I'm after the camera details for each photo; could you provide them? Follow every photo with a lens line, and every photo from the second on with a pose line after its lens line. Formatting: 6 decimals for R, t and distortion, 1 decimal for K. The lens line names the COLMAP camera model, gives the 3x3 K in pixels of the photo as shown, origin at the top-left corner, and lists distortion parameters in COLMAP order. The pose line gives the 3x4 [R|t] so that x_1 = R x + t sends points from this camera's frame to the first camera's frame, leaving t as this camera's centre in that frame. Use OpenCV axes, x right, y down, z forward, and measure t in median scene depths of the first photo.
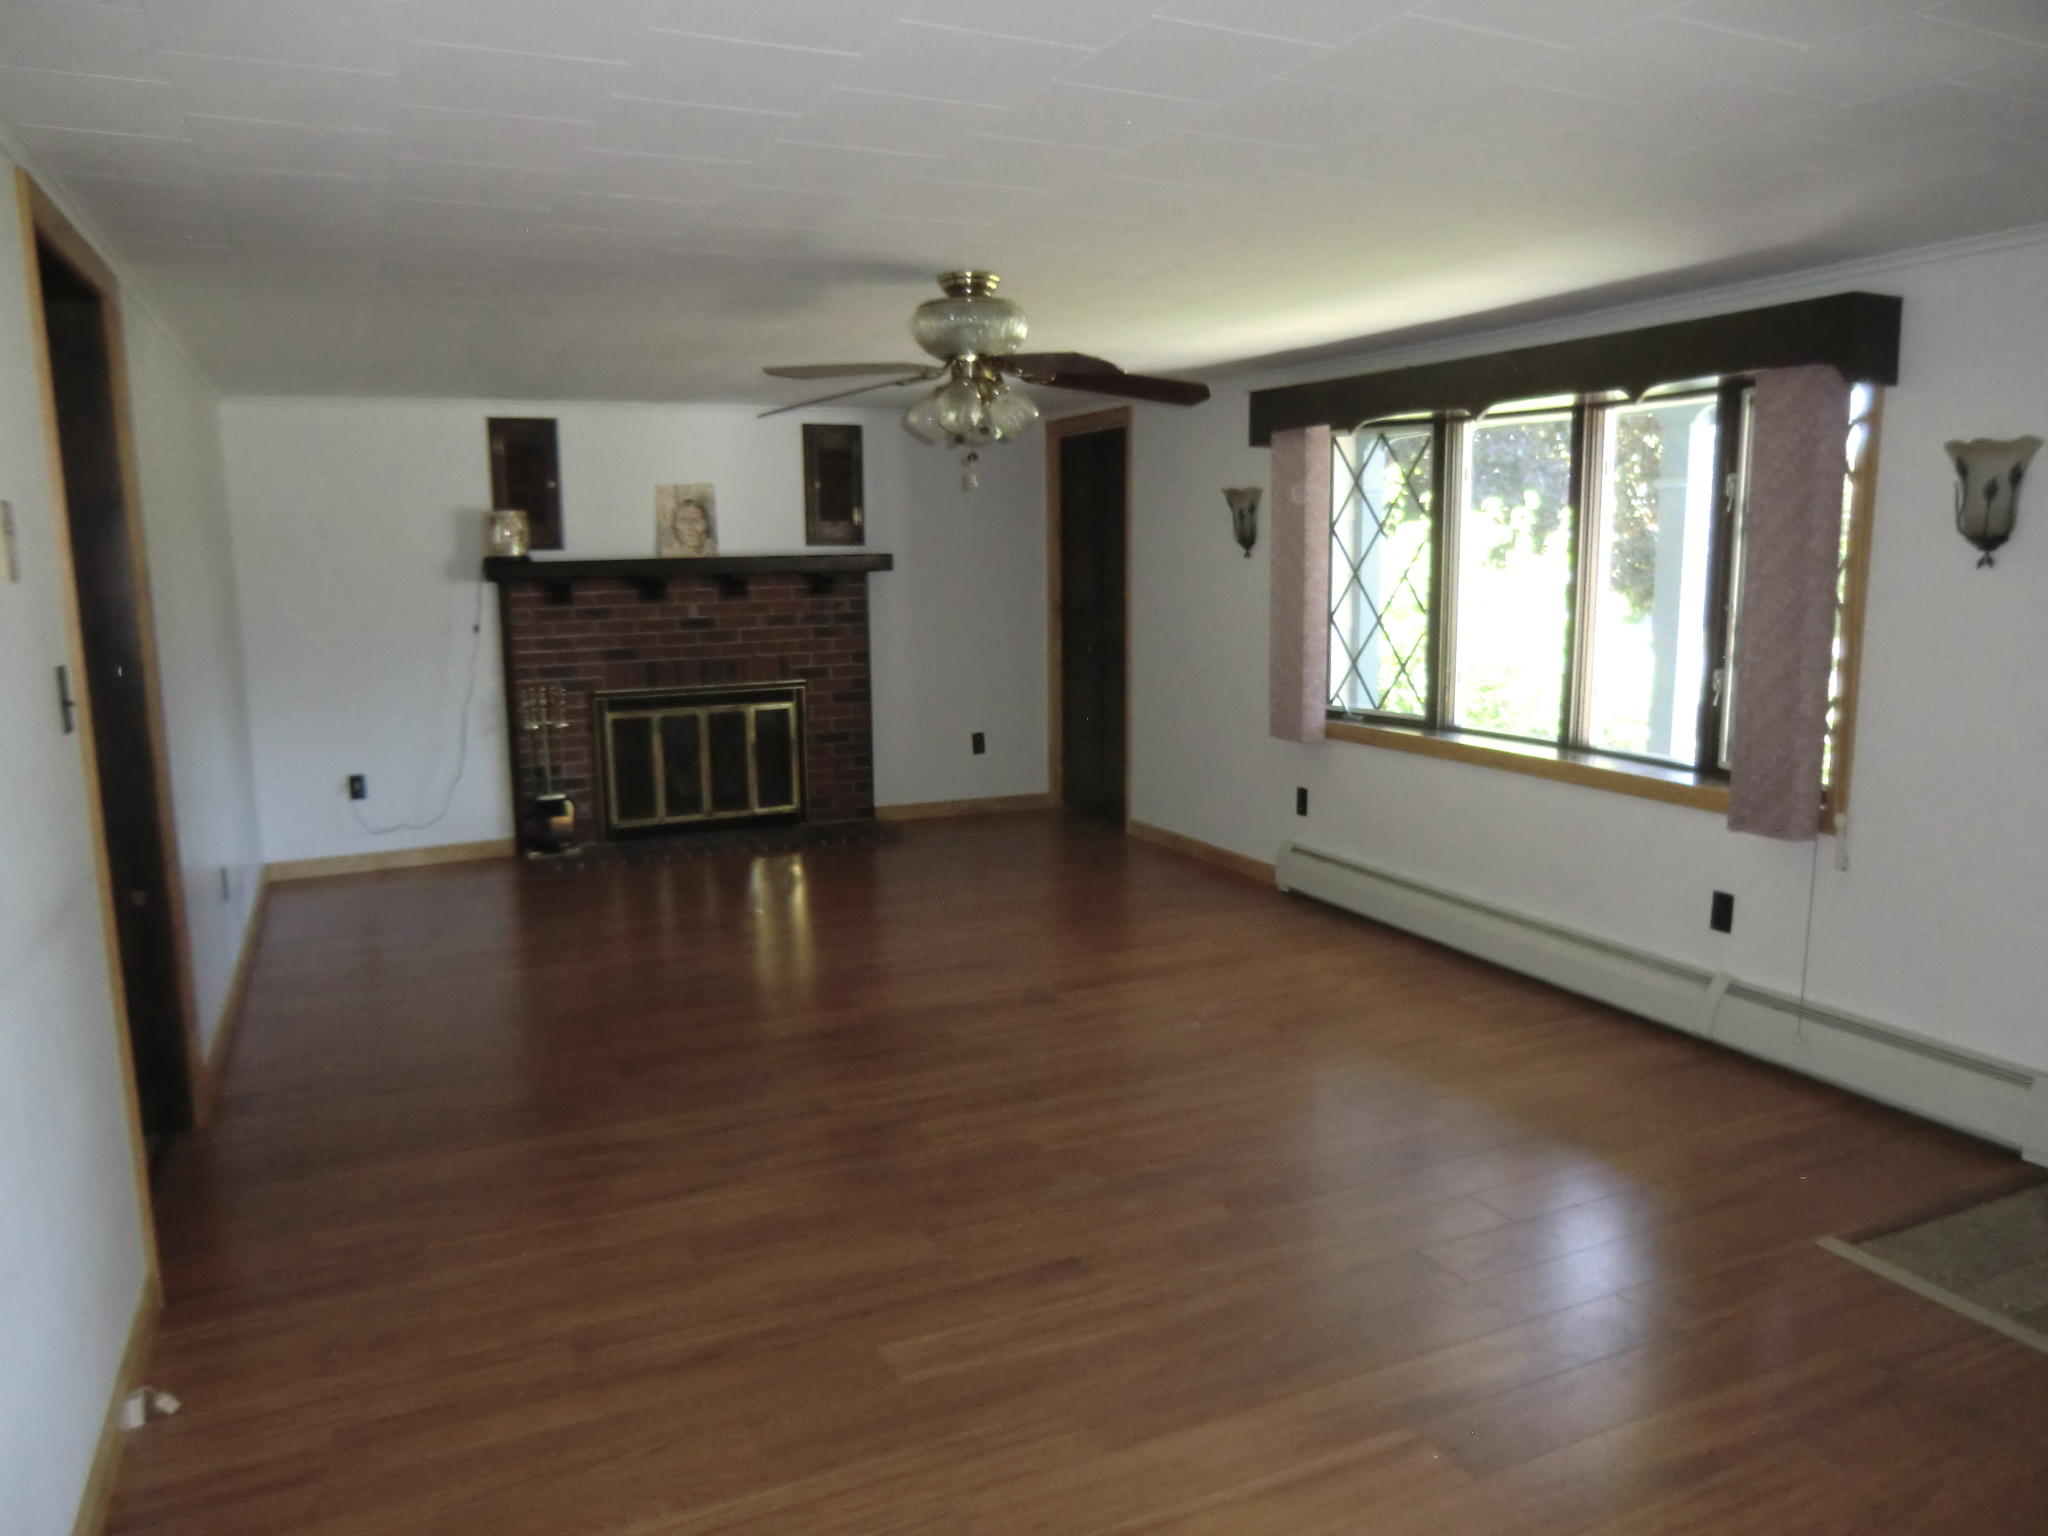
lens RADIAL K [[1443.7, 0, 1024.0], [0, 1443.7, 768.0], [0, 0, 1]] dist [-0.095821, 0.131962]
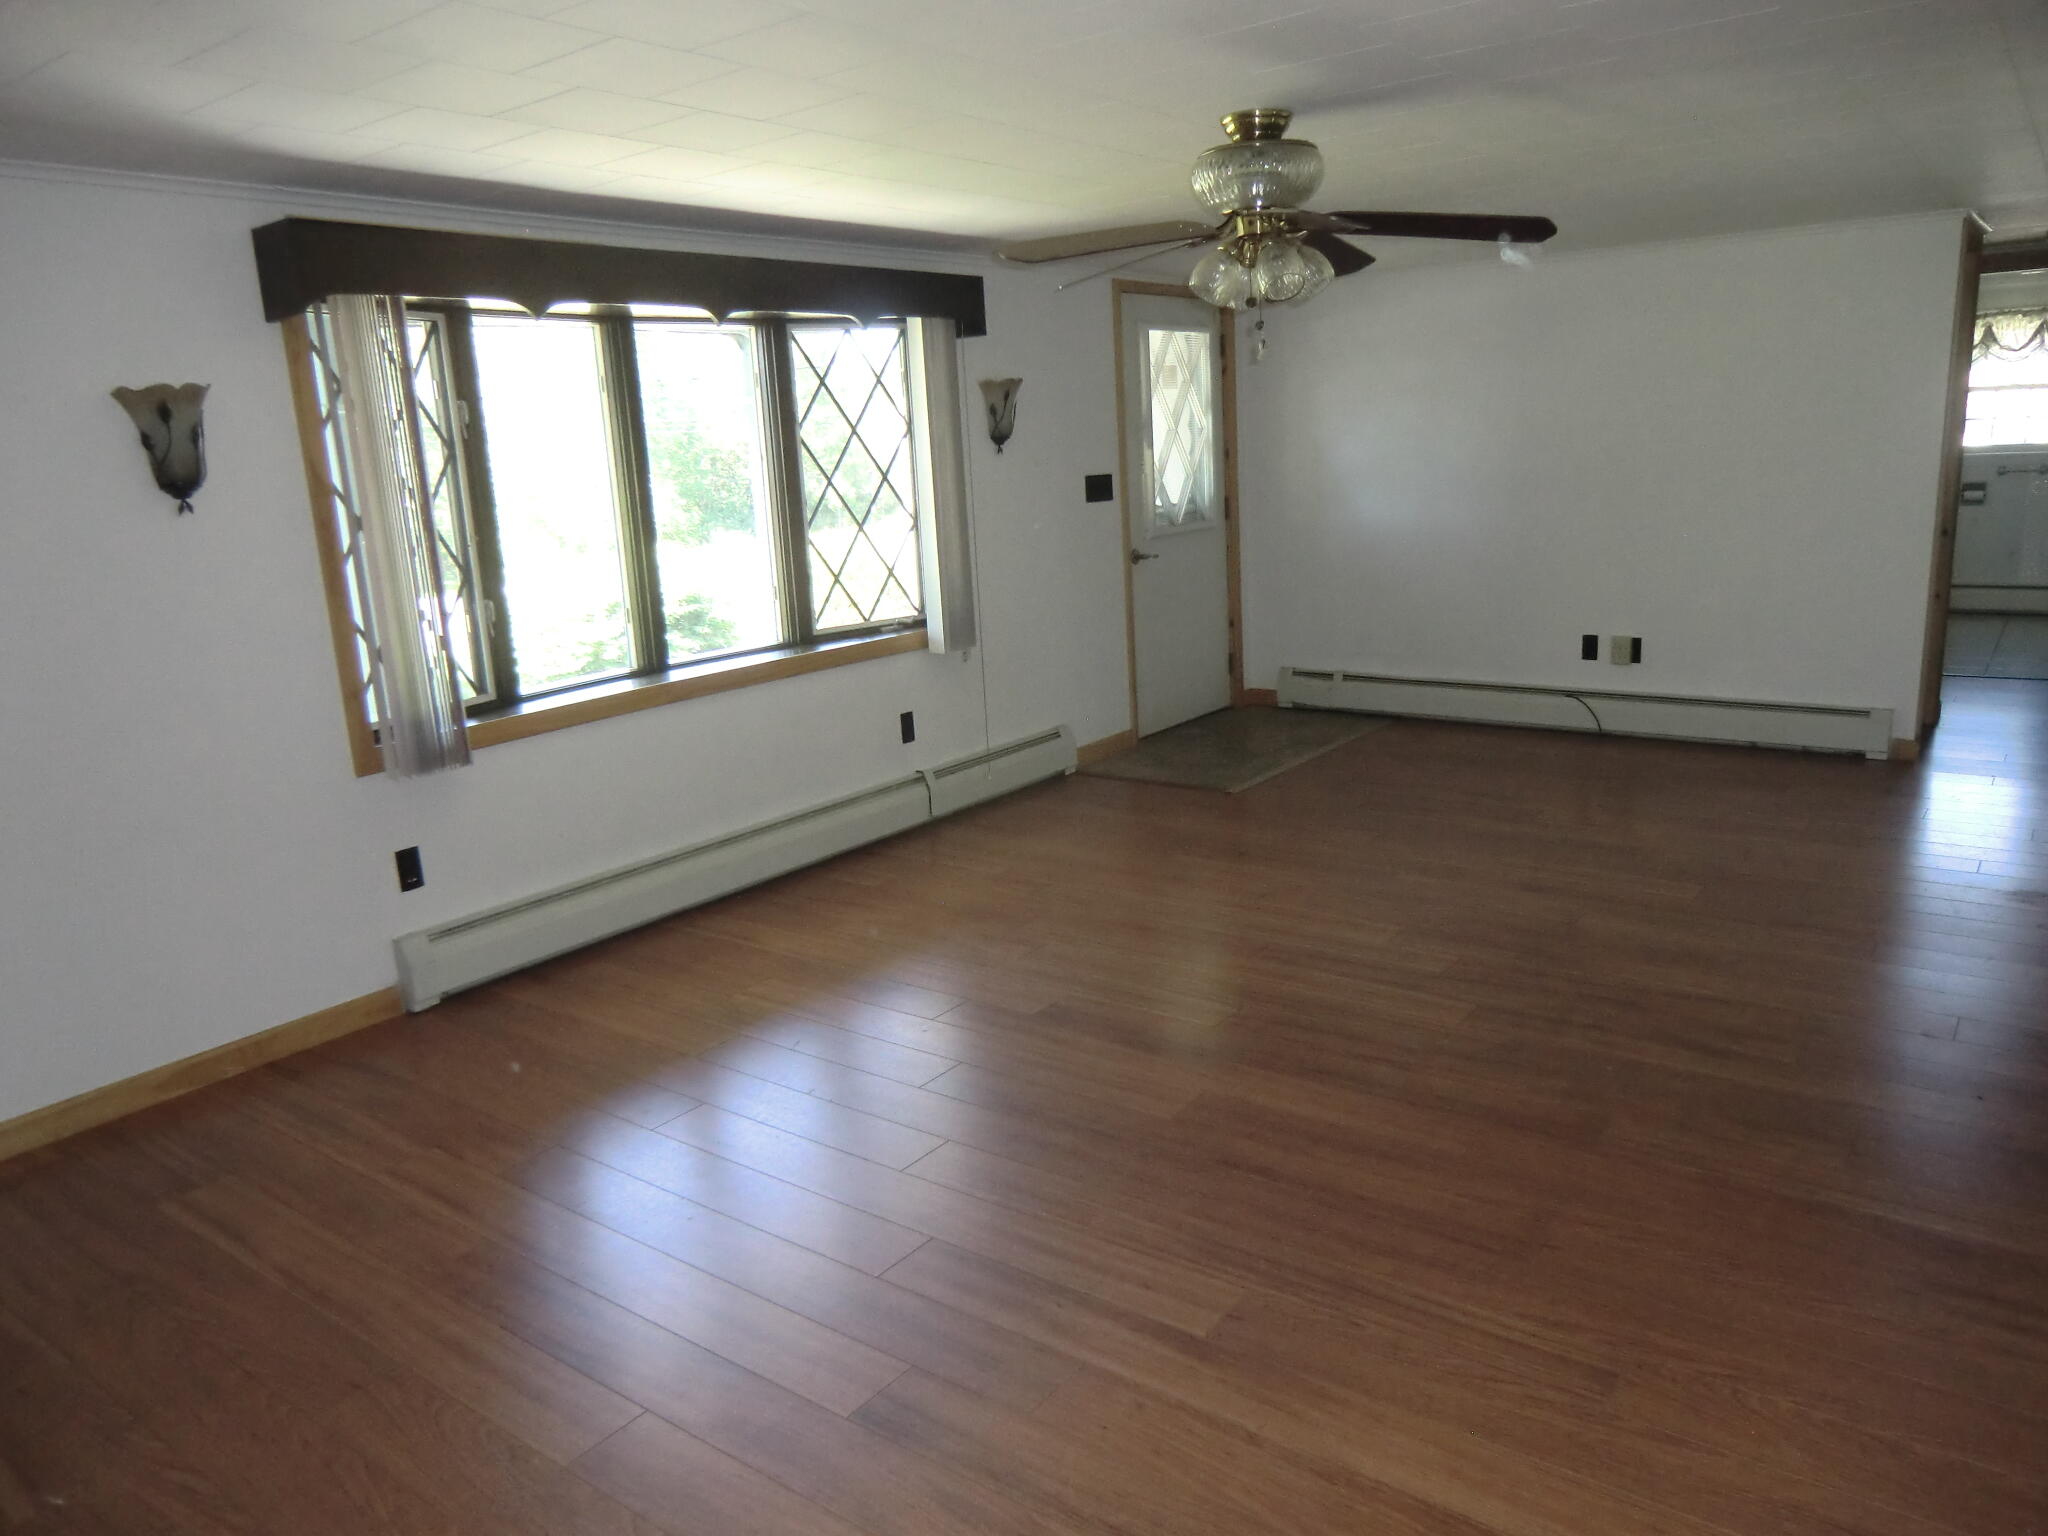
lens RADIAL K [[1443.7, 0, 1024.0], [0, 1443.7, 768.0], [0, 0, 1]] dist [-0.095821, 0.131962]
pose [[-0.458966, -0.170279, 0.871983, -0.647249], [0.191203, 0.939534, 0.284109, -0.197015], [-0.867636, 0.297122, -0.398656, 1.288251]]
